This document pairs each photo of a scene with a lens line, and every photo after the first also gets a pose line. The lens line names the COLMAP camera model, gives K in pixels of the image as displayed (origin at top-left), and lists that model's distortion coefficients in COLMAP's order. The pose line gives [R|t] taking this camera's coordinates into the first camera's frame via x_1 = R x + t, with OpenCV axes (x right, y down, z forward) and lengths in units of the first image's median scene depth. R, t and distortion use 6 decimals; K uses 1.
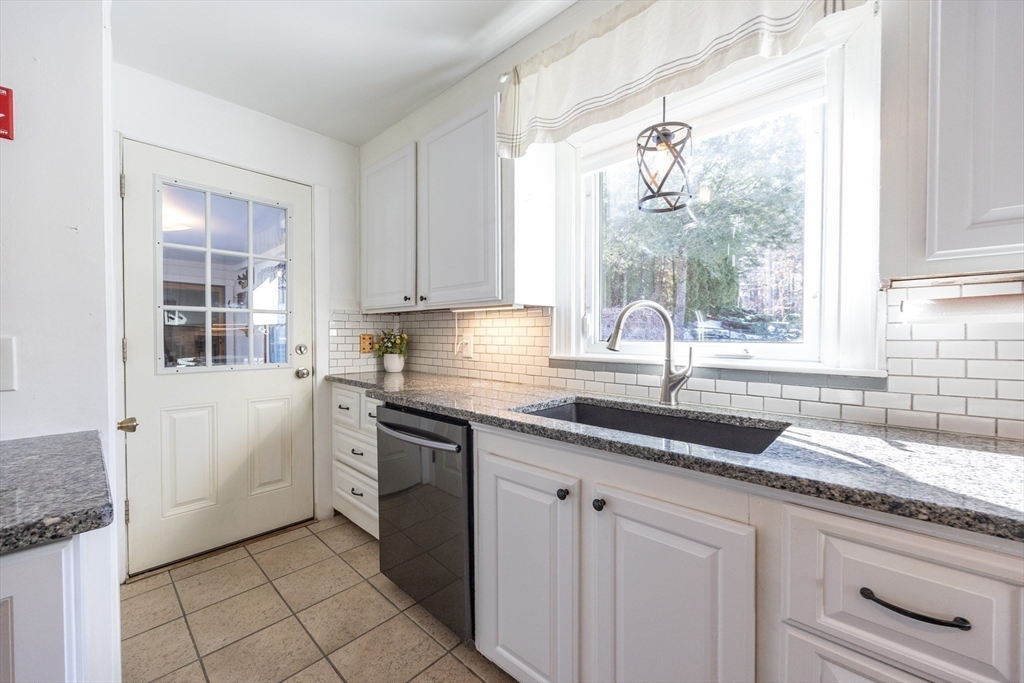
lens RADIAL K [[391.7, 0, 514.0], [0, 391.7, 342.6], [0, 0, 1]] dist [-0.003126, -0.000211]
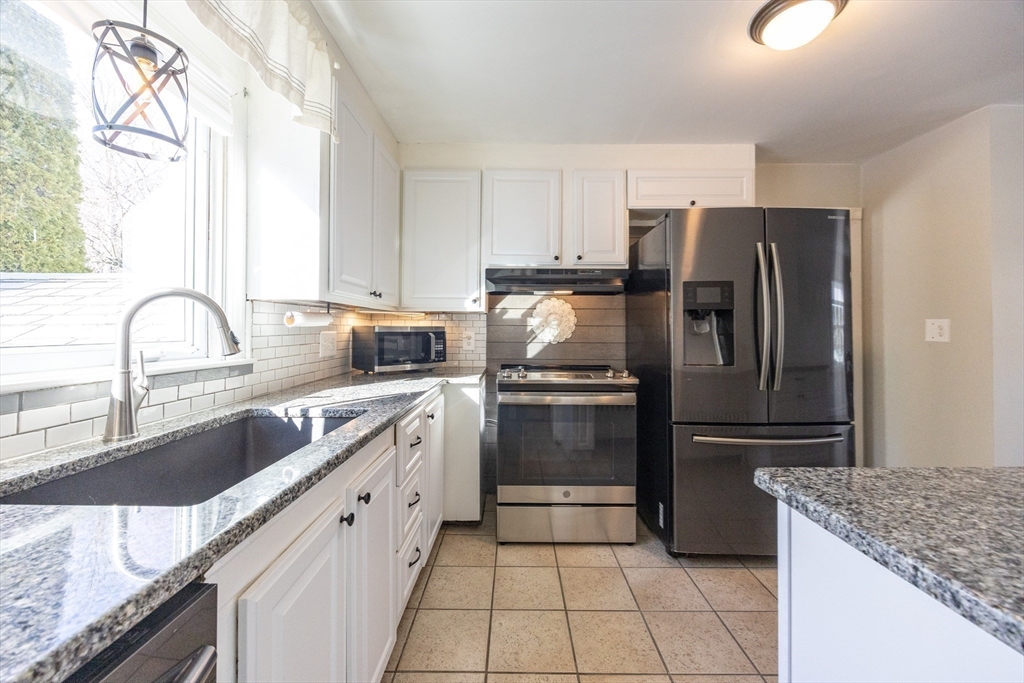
lens RADIAL K [[391.7, 0, 529.6], [0, 391.7, 324.0], [0, 0, 1]] dist [-0.003126, -0.000211]
pose [[-0.698040, 0.008199, 0.716012, -0.560329], [0.010388, 0.999945, -0.001324, -0.029193], [-0.715984, 0.006513, -0.698086, 0.947540]]
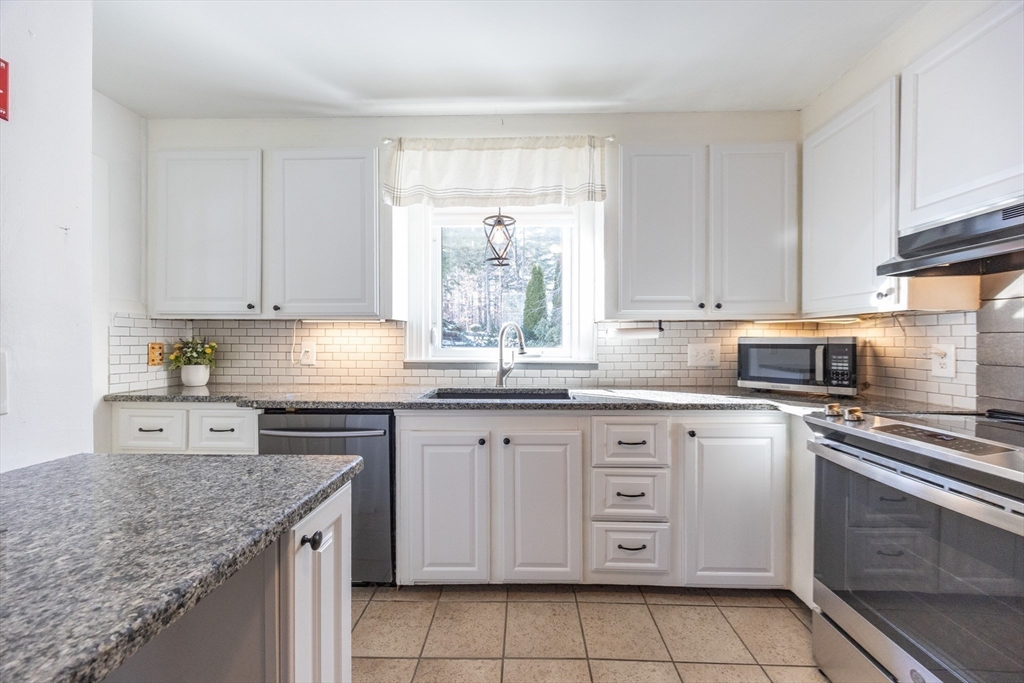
lens RADIAL K [[391.7, 0, 509.0], [0, 391.7, 343.0], [0, 0, 1]] dist [-0.003126, -0.000211]
pose [[0.750534, -0.002785, 0.660826, -0.629111], [0.012460, 0.999873, -0.009937, -0.005589], [-0.660715, 0.015691, 0.750473, -0.223686]]
